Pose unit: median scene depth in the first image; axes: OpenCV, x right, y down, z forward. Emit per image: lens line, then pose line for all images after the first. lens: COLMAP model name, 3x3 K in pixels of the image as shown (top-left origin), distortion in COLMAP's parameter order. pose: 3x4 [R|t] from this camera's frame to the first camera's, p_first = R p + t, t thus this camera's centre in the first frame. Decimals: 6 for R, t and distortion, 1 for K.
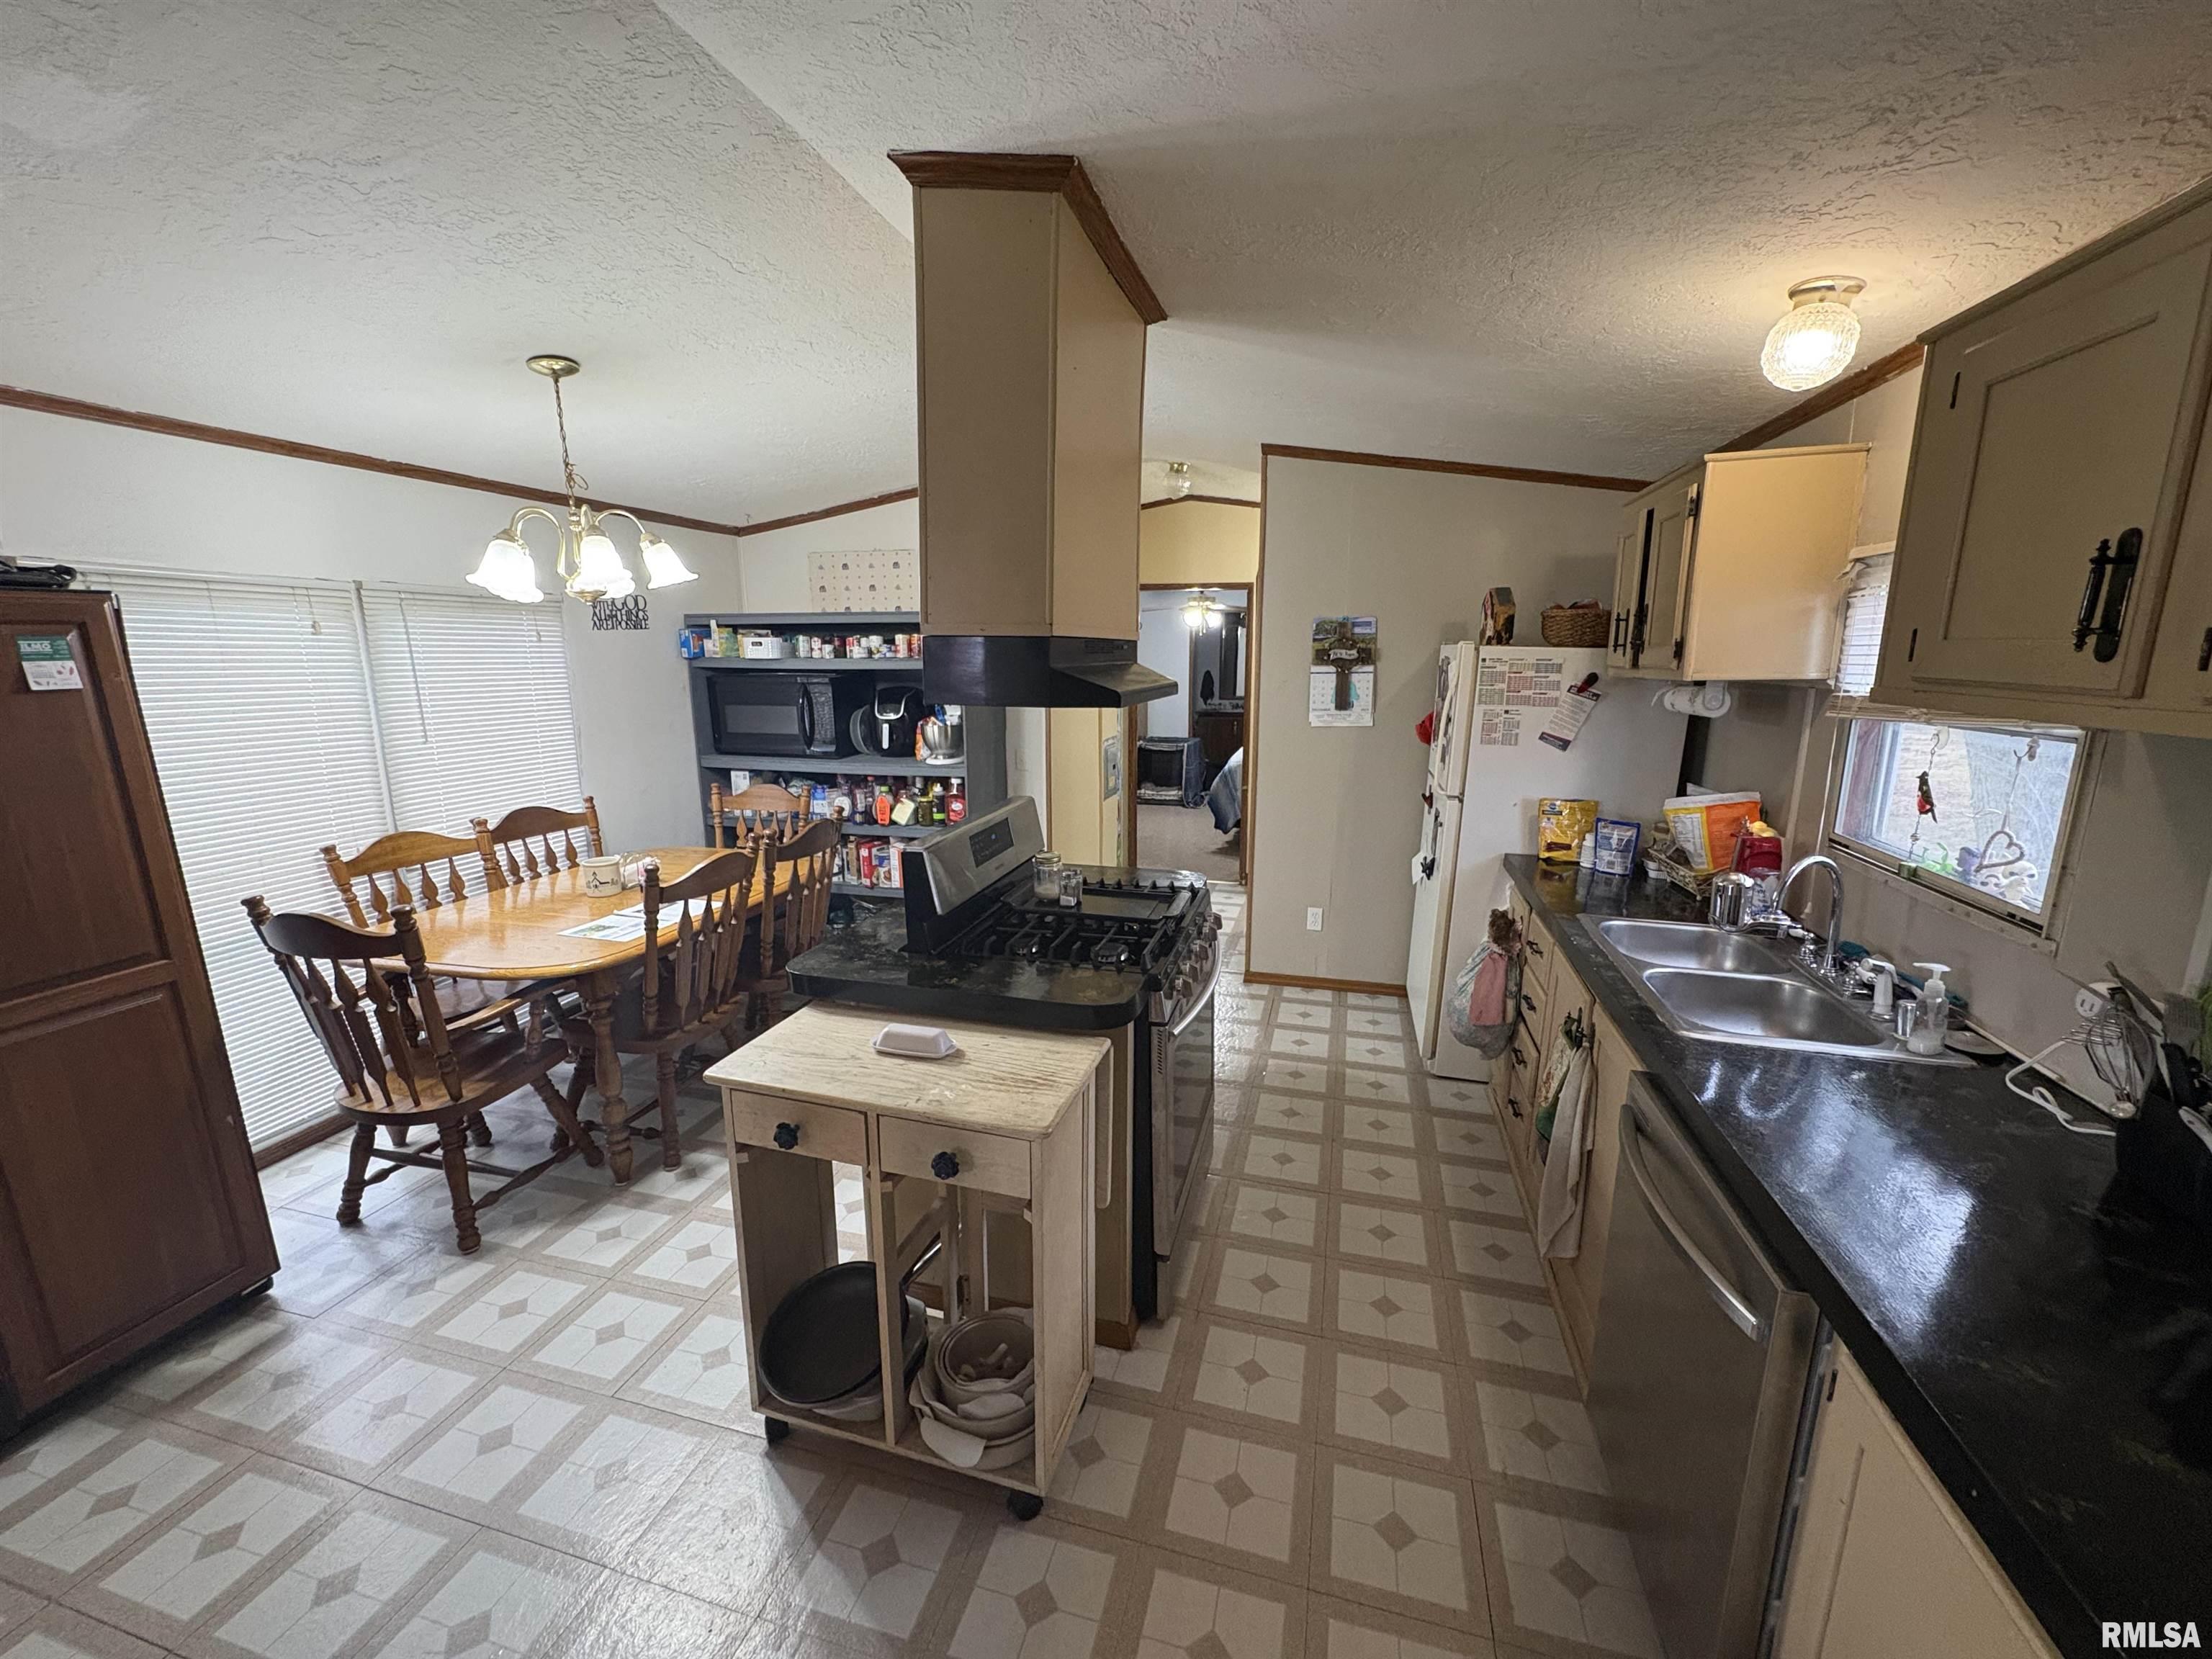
lens RADIAL K [[881.4, 0, 1106.0], [0, 881.4, 829.5], [0, 0, 1]] dist [0.000404, 0.000212]
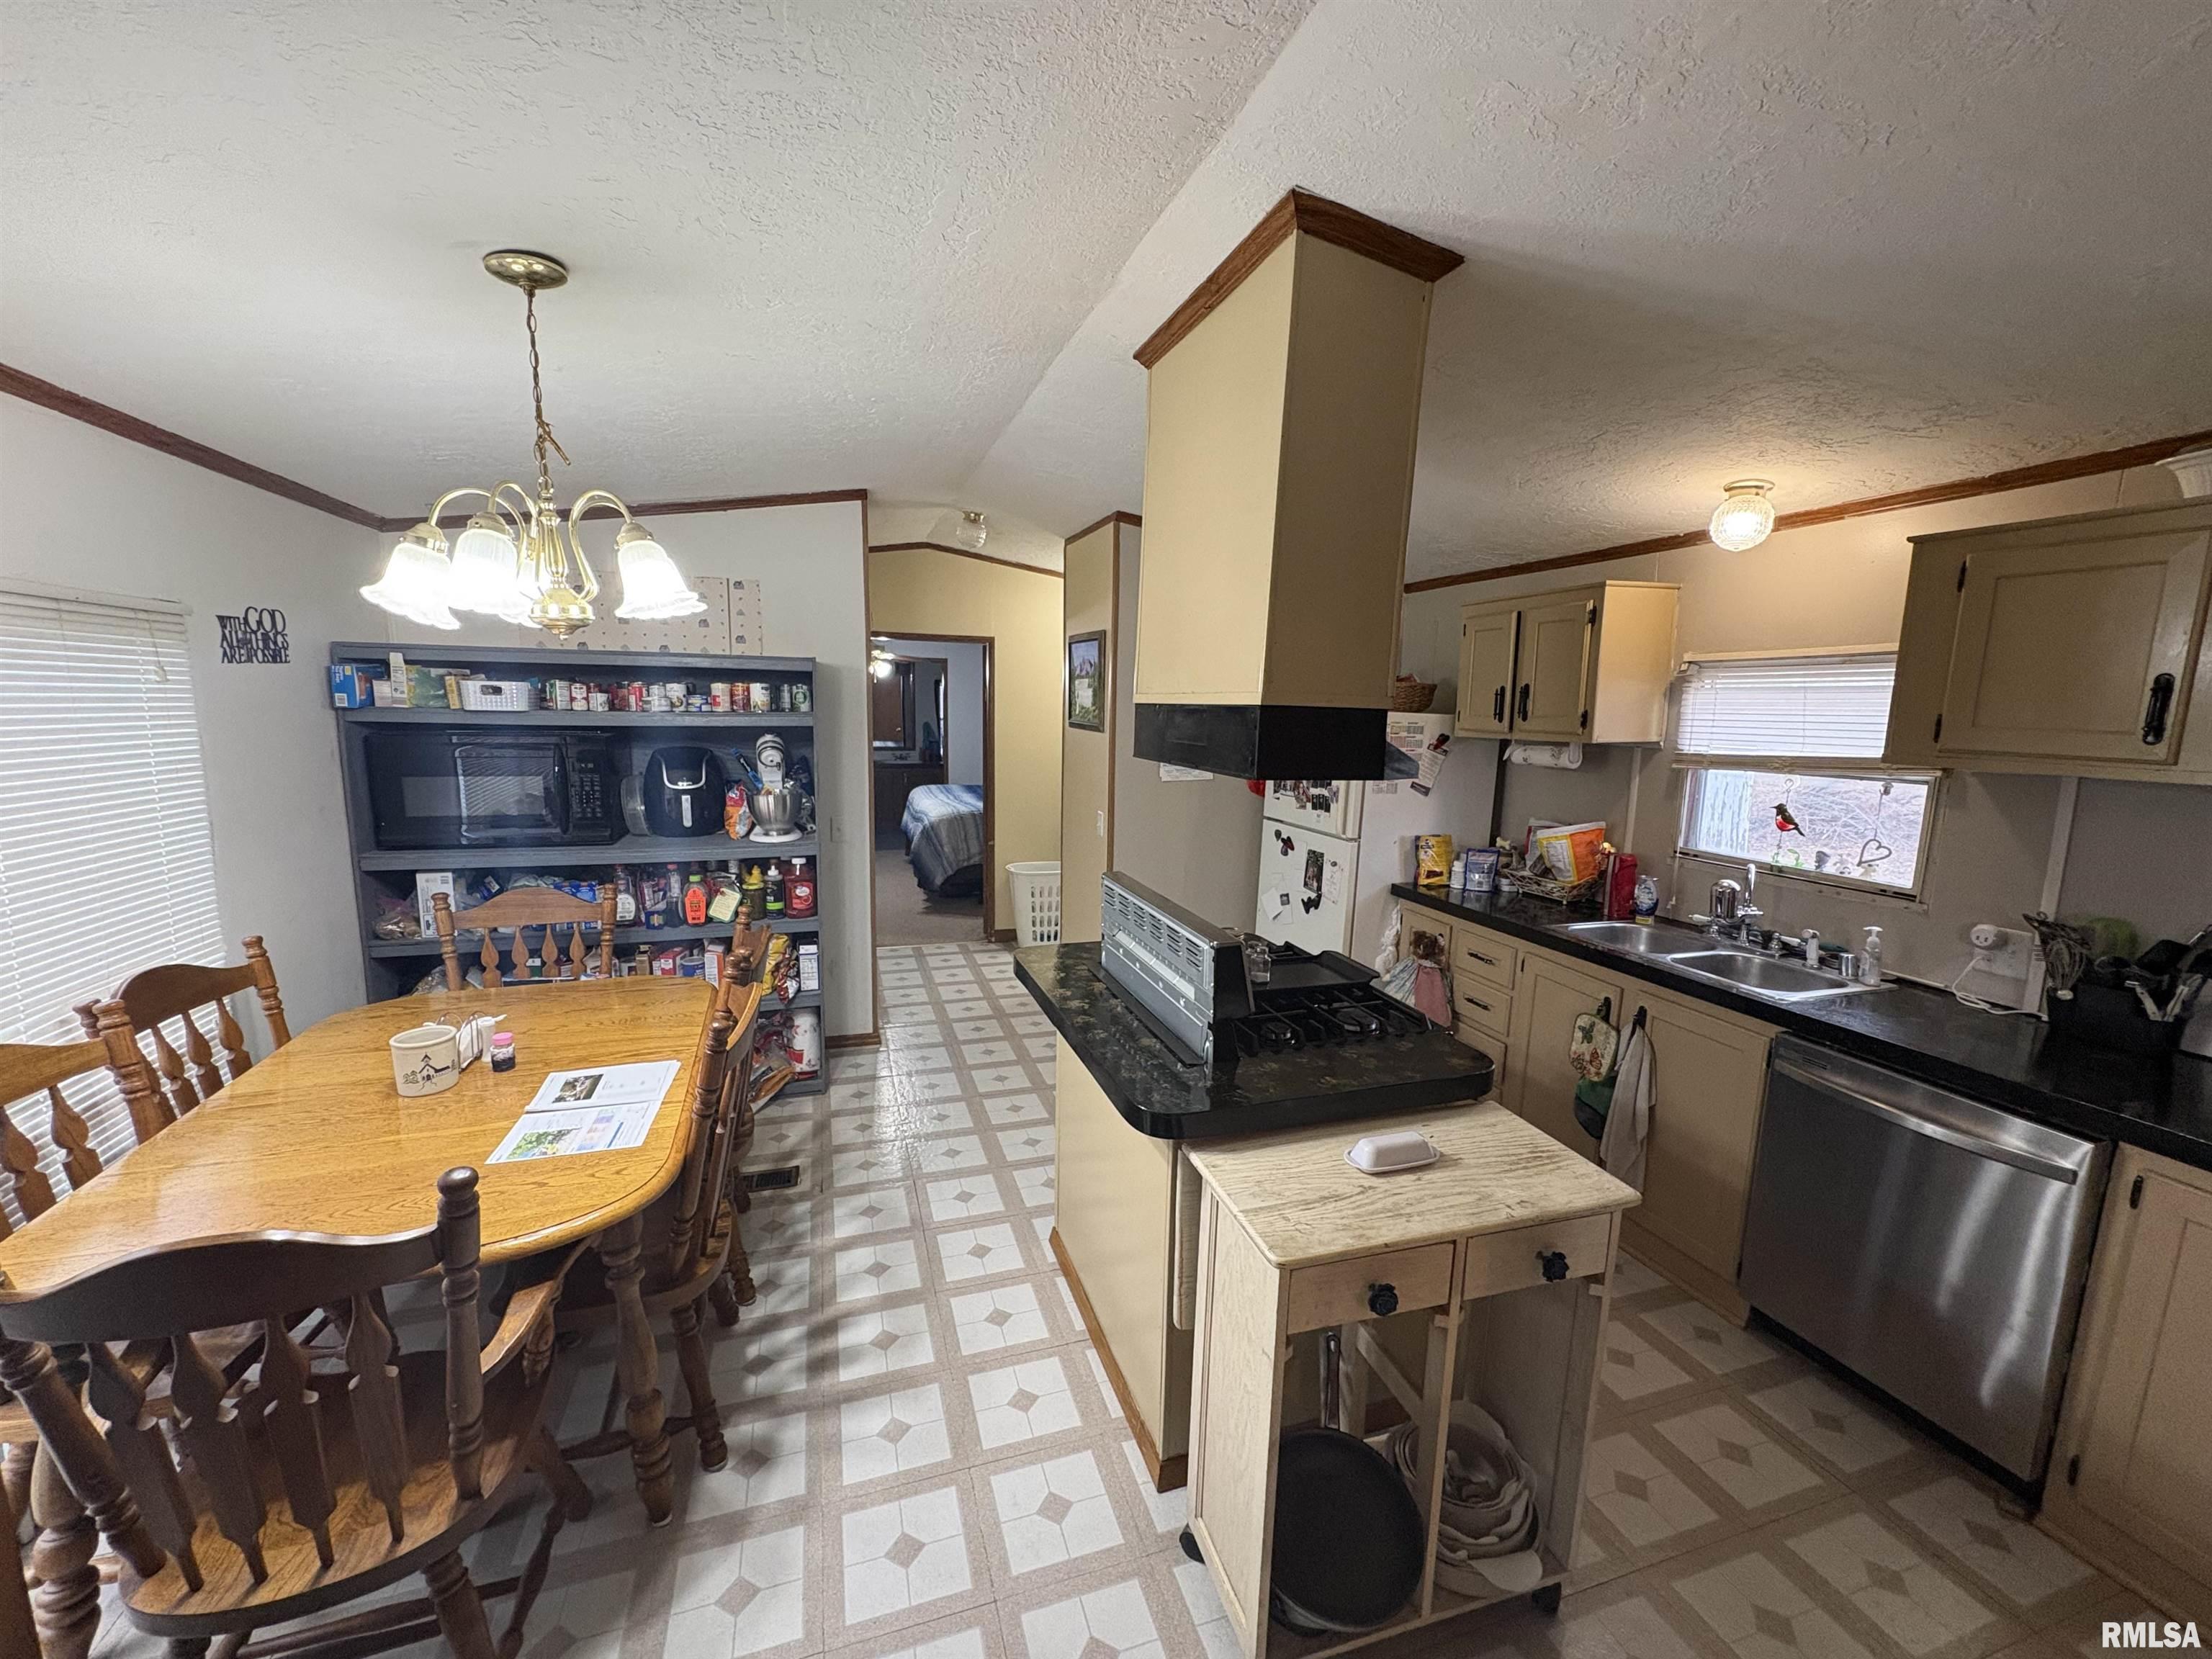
lens RADIAL K [[881.4, 0, 1106.0], [0, 881.4, 829.5], [0, 0, 1]] dist [0.000404, 0.000212]
pose [[0.834161, -0.063028, 0.547908, -0.390193], [0.090834, 0.995582, -0.023764, -0.039620], [-0.543990, 0.069591, 0.836201, 0.157118]]
